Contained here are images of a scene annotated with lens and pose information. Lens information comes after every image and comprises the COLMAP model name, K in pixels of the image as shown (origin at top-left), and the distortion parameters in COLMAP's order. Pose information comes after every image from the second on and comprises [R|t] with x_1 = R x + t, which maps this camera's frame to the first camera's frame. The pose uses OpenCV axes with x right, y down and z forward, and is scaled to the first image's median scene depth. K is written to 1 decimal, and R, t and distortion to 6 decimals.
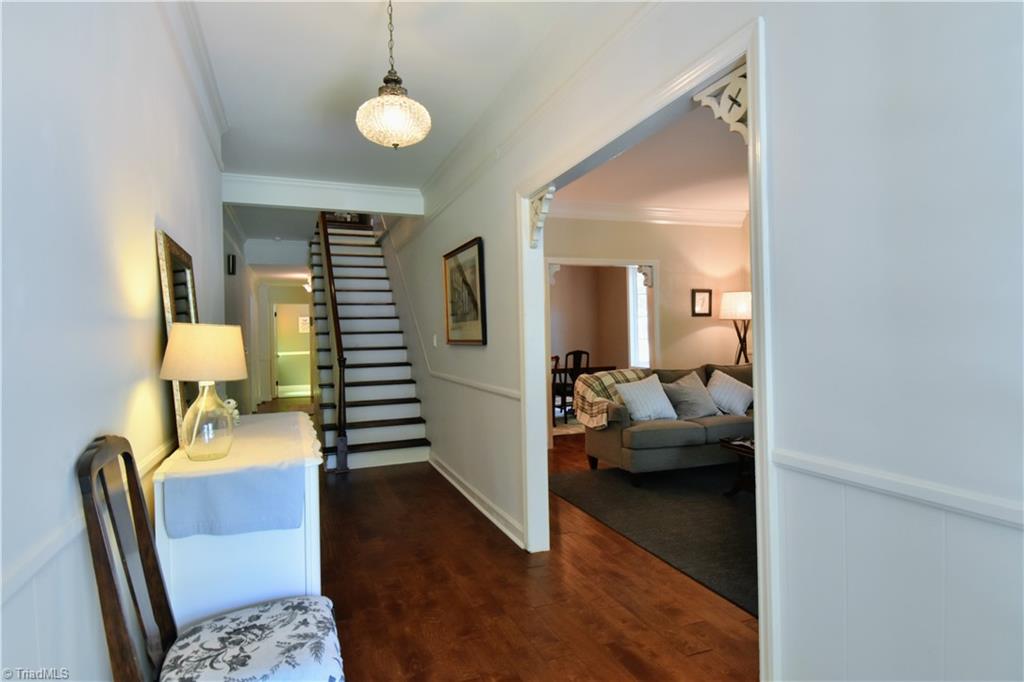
lens RADIAL K [[553.1, 0, 517.4], [0, 553.1, 332.9], [0, 0, 1]] dist [0.009533, -0.013186]
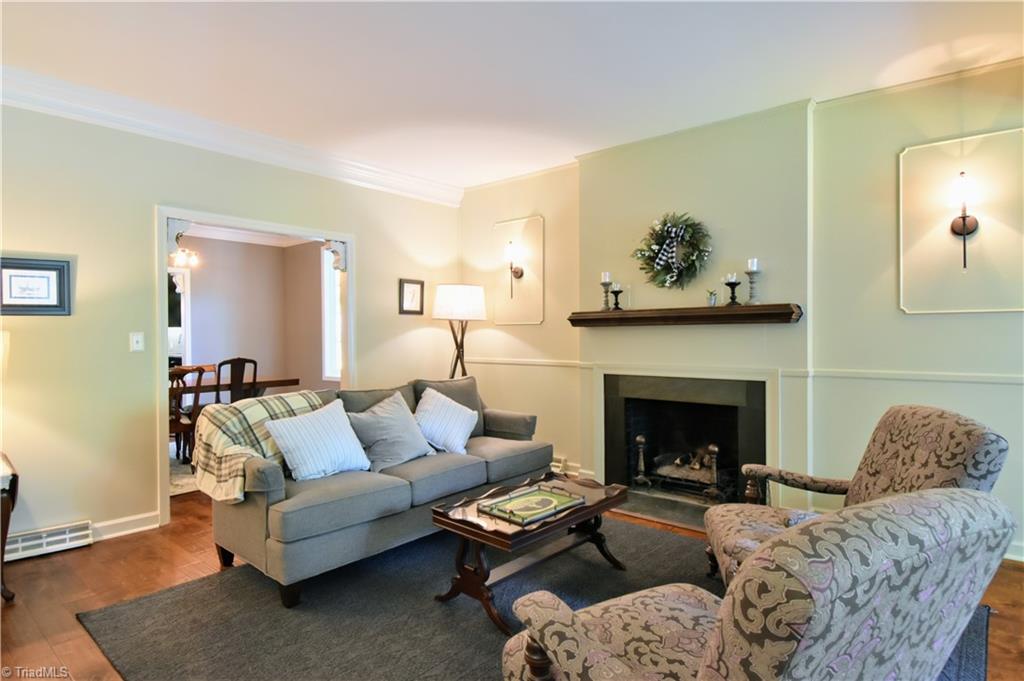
lens RADIAL K [[553.1, 0, 509.4], [0, 553.1, 338.5], [0, 0, 1]] dist [0.009533, -0.013186]
pose [[0.881747, 0.011915, 0.471572, 0.117798], [-0.017094, 0.999831, 0.006700, -0.004648], [-0.471412, -0.013969, 0.881802, 0.331582]]
